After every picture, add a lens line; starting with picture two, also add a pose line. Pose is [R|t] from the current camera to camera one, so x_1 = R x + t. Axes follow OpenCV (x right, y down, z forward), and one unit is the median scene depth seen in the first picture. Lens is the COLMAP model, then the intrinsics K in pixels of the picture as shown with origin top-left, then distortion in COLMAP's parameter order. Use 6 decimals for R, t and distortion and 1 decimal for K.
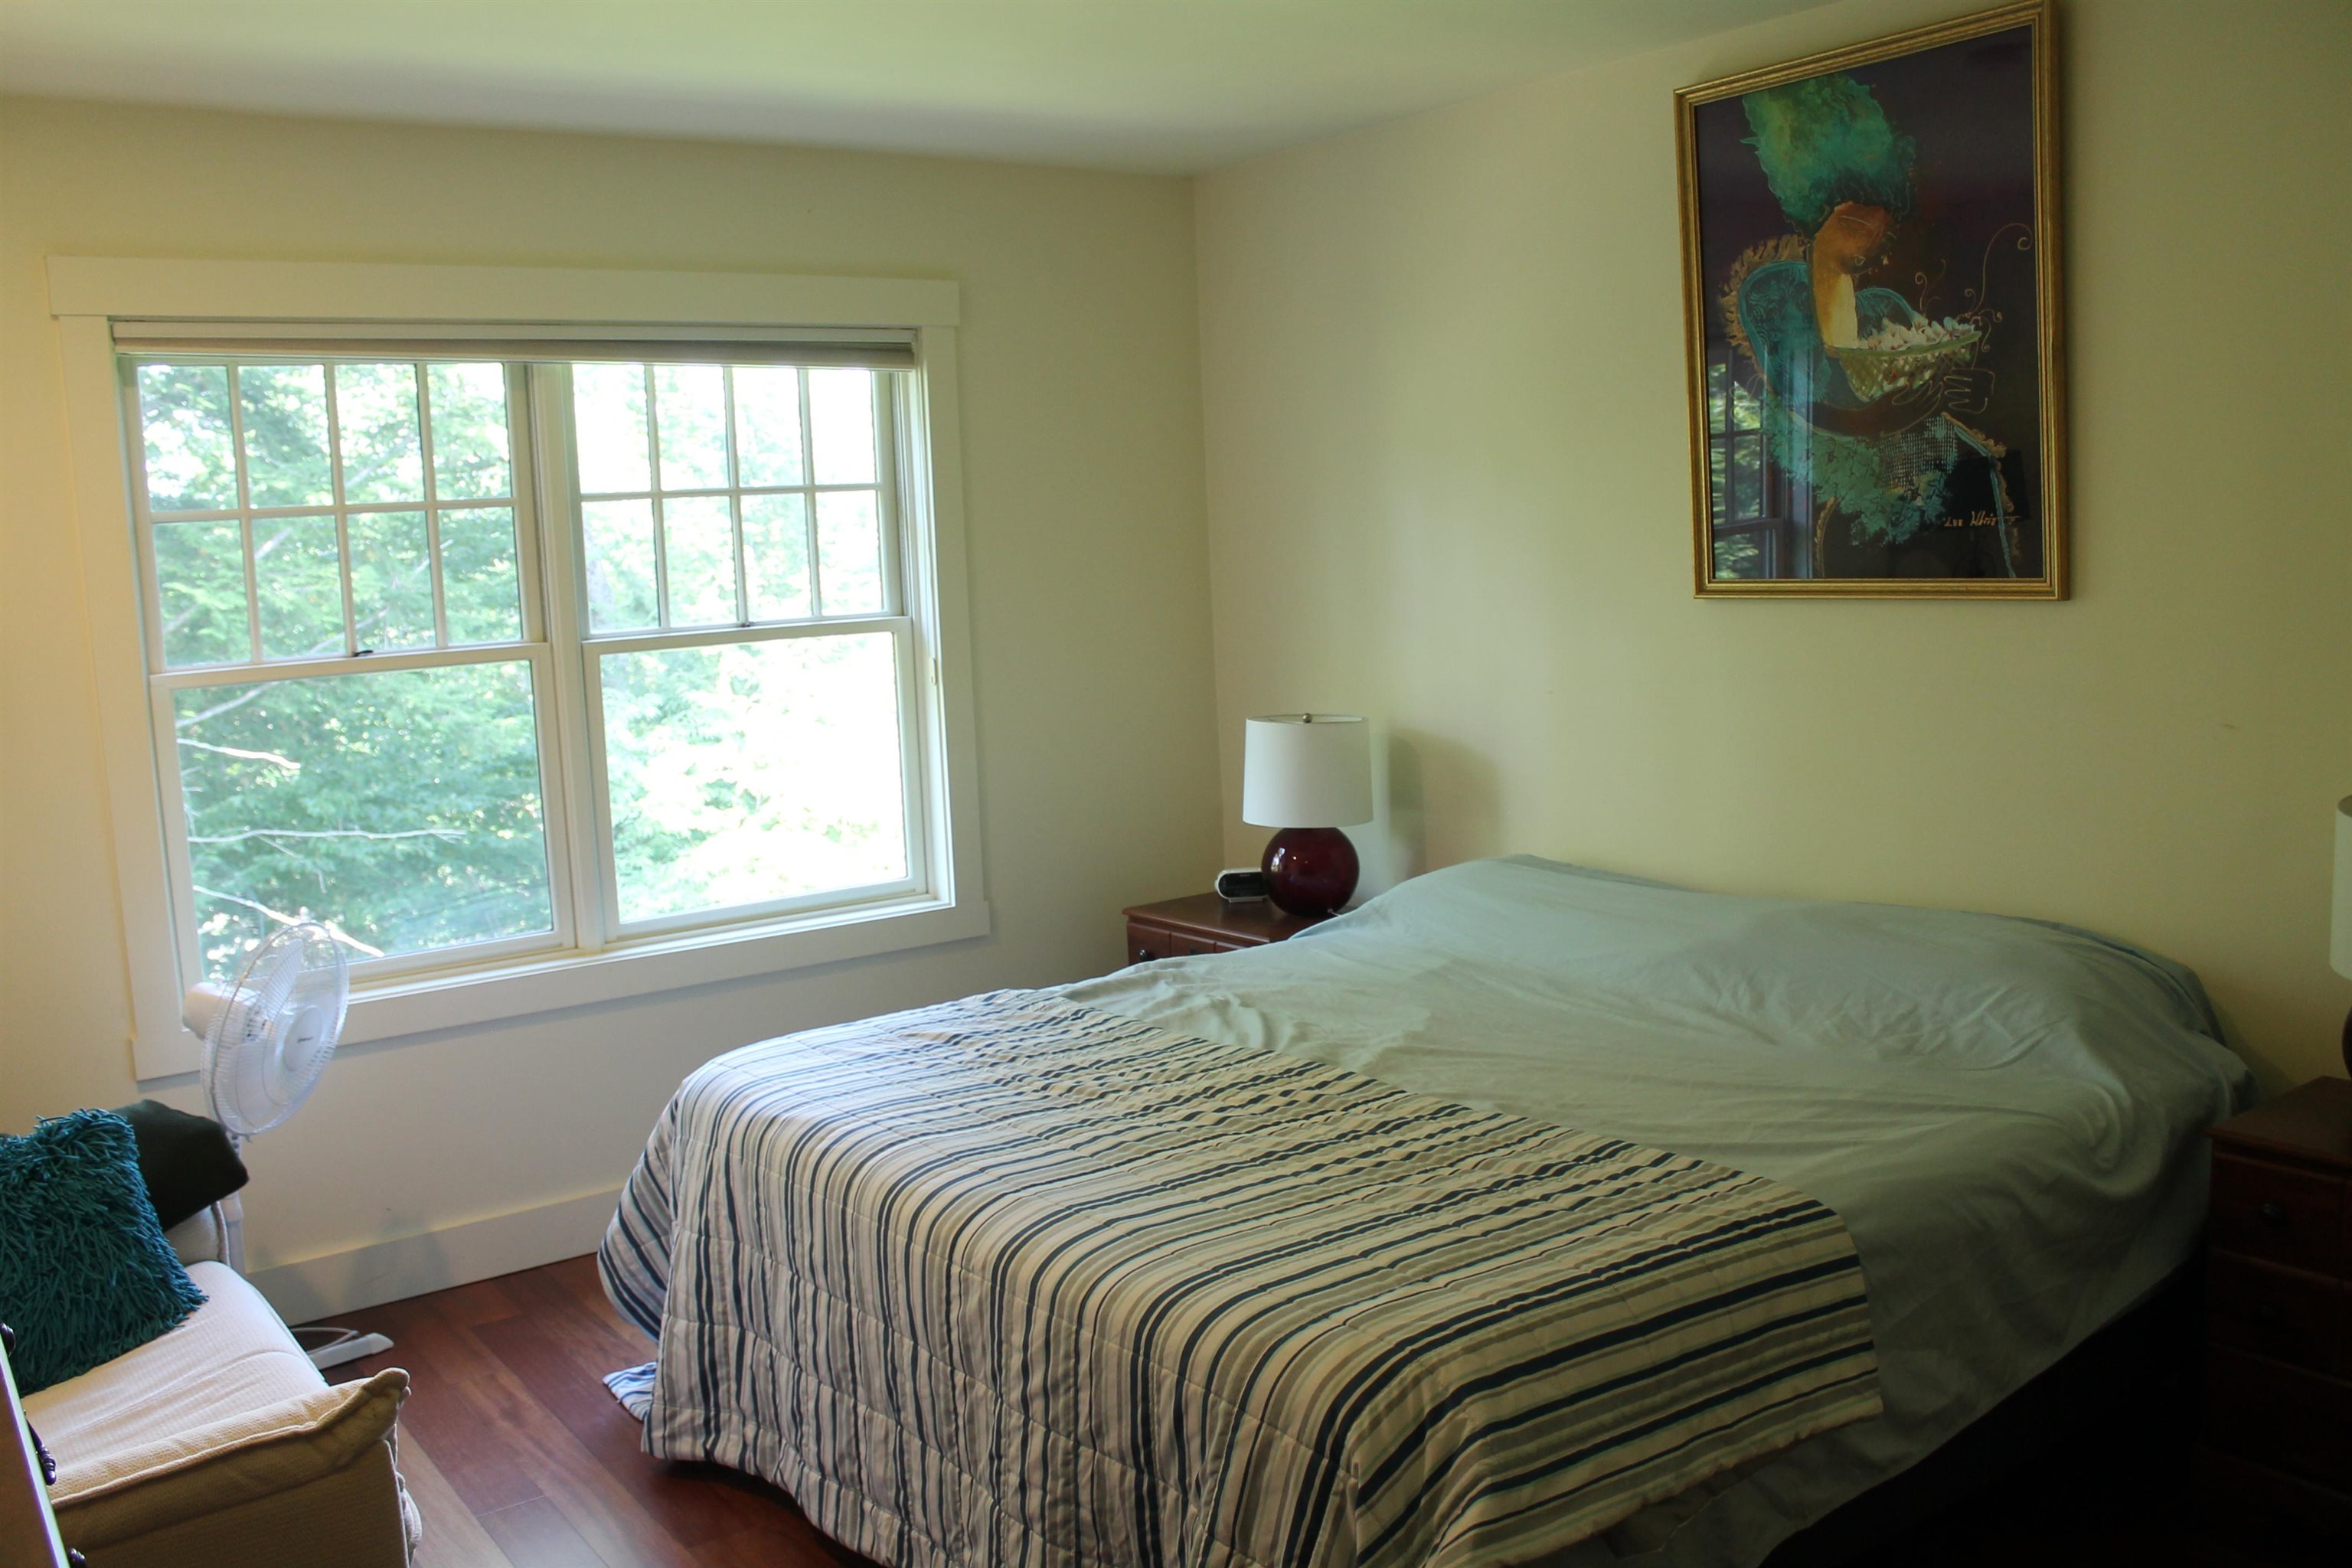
lens RADIAL K [[1980.2, 0, 1131.5], [0, 1980.2, 803.6], [0, 0, 1]] dist [-0.149131, 0.128163]
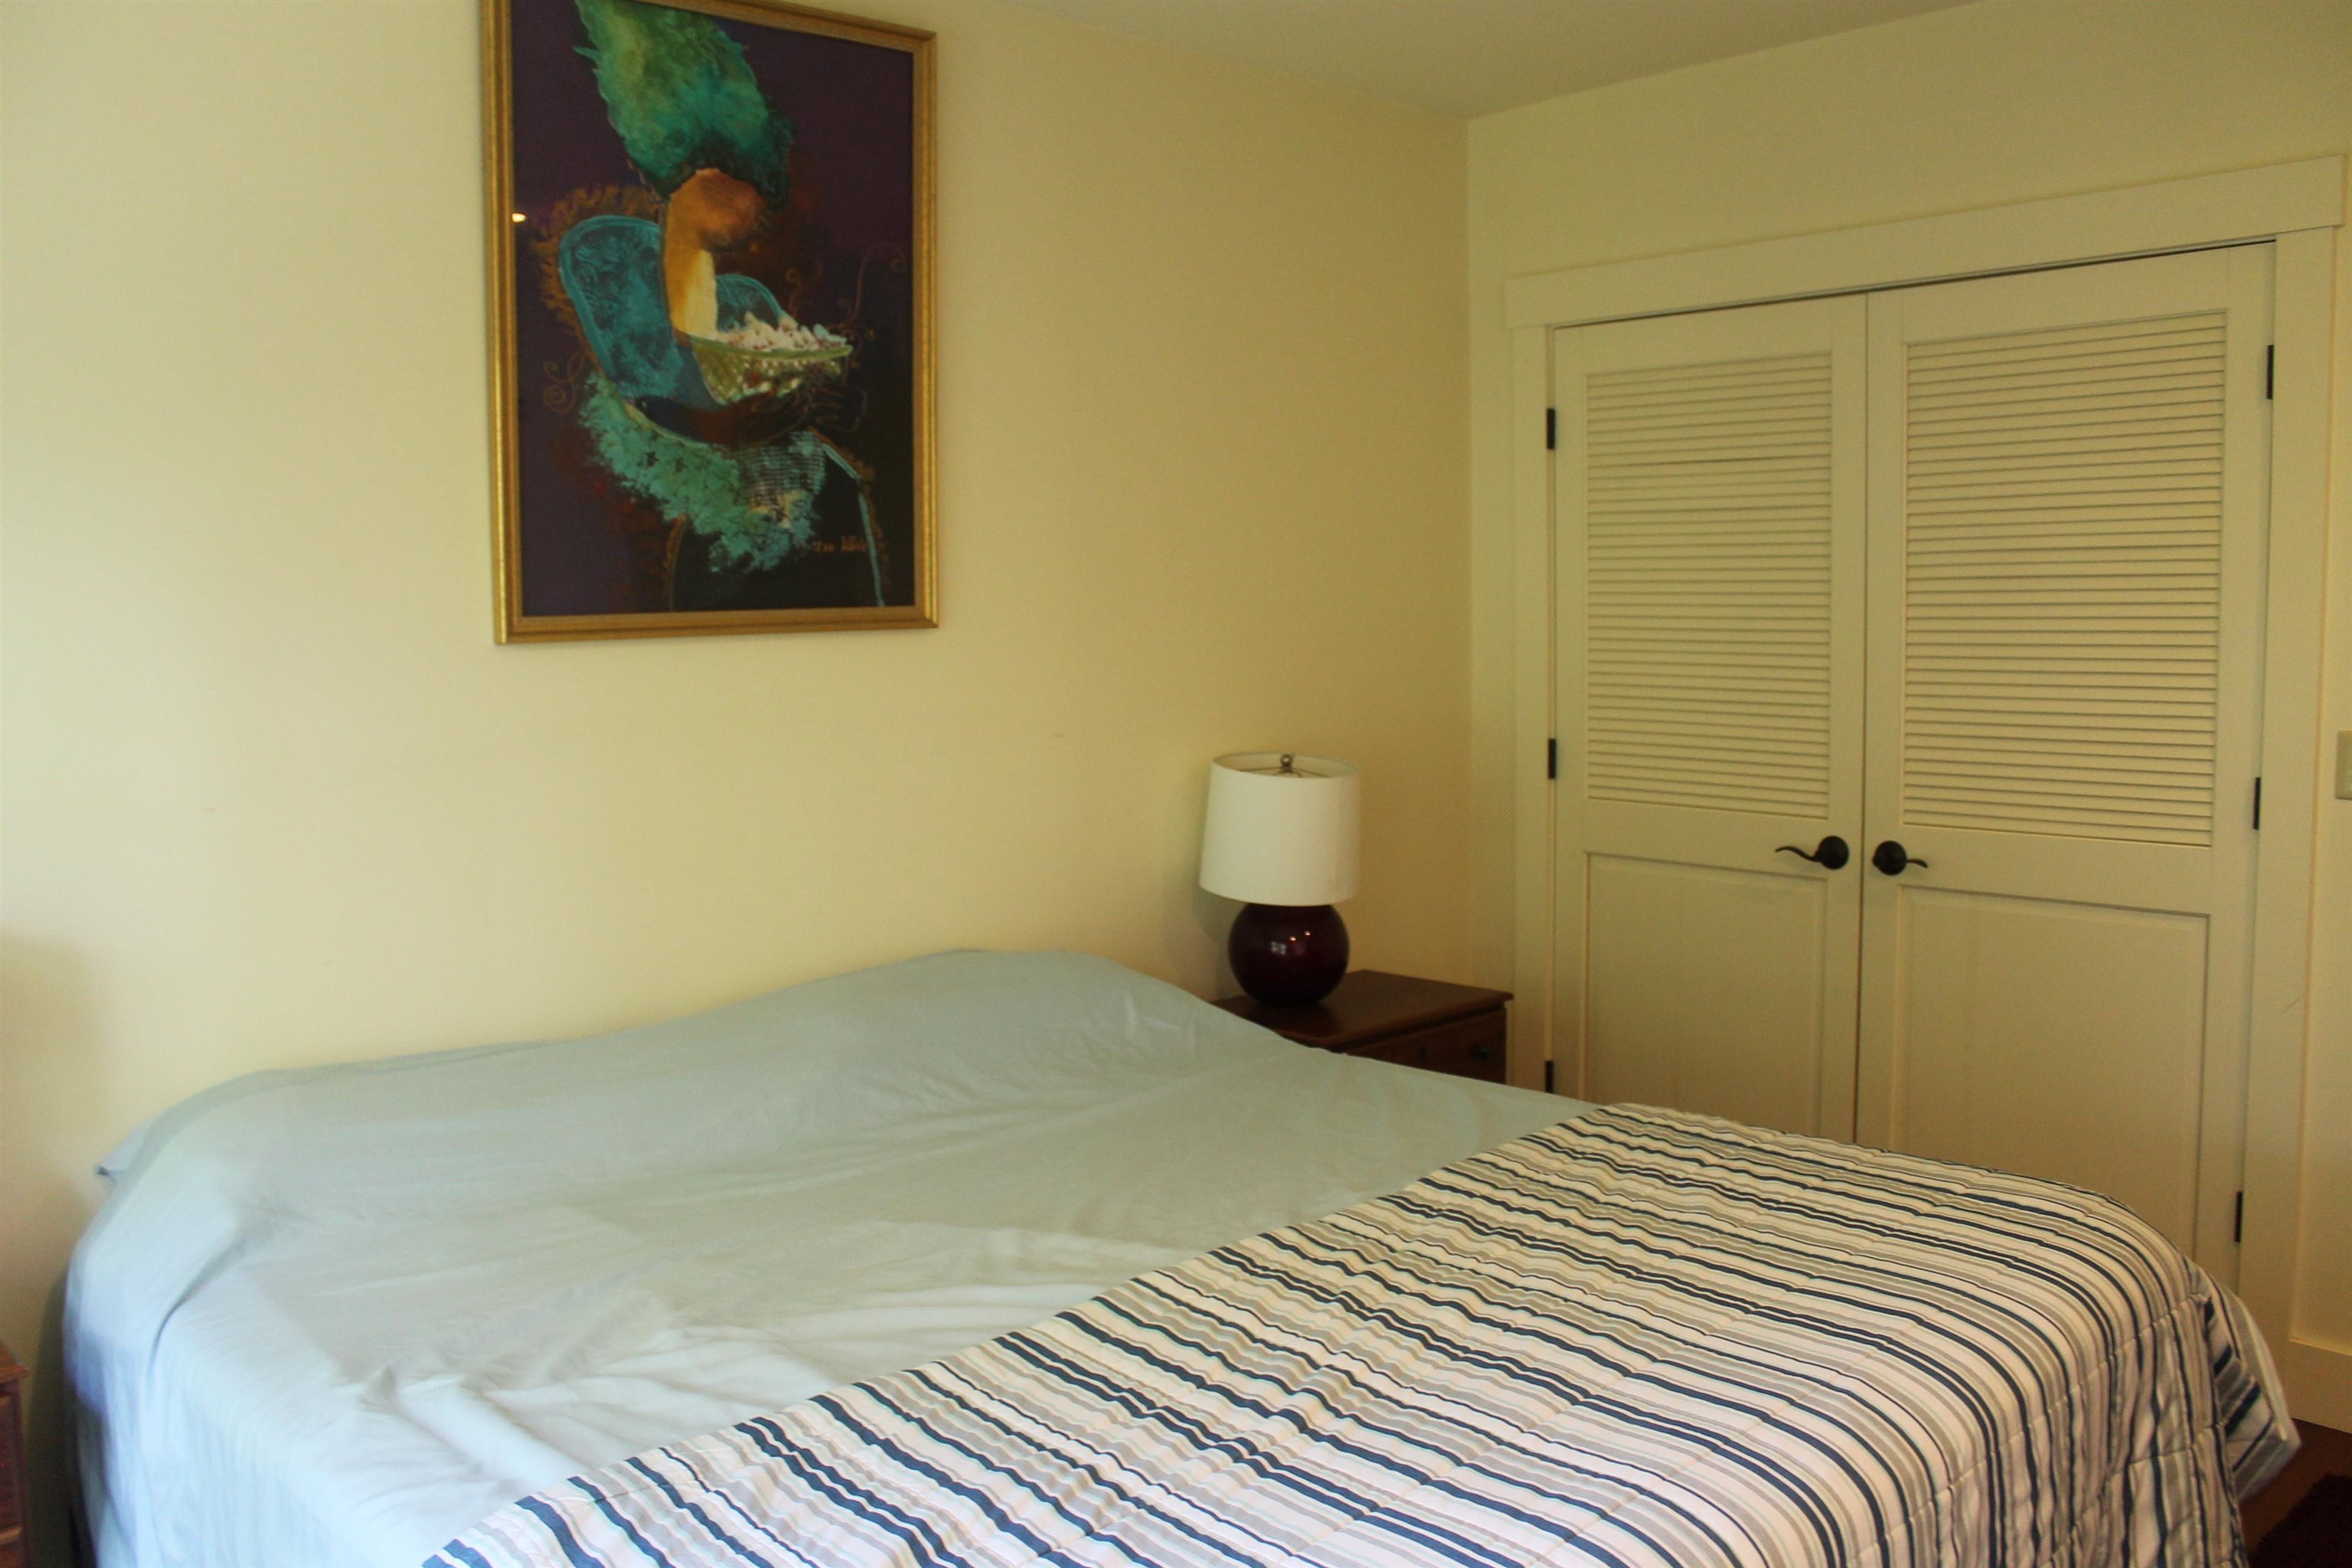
lens RADIAL K [[1980.2, 0, 1175.7], [0, 1980.2, 777.1], [0, 0, 1]] dist [-0.149131, 0.128163]
pose [[-0.116155, -0.046653, 0.992135, -0.517244], [0.152058, 0.986286, 0.064180, -0.071251], [-0.981523, 0.158316, -0.107468, 0.936443]]
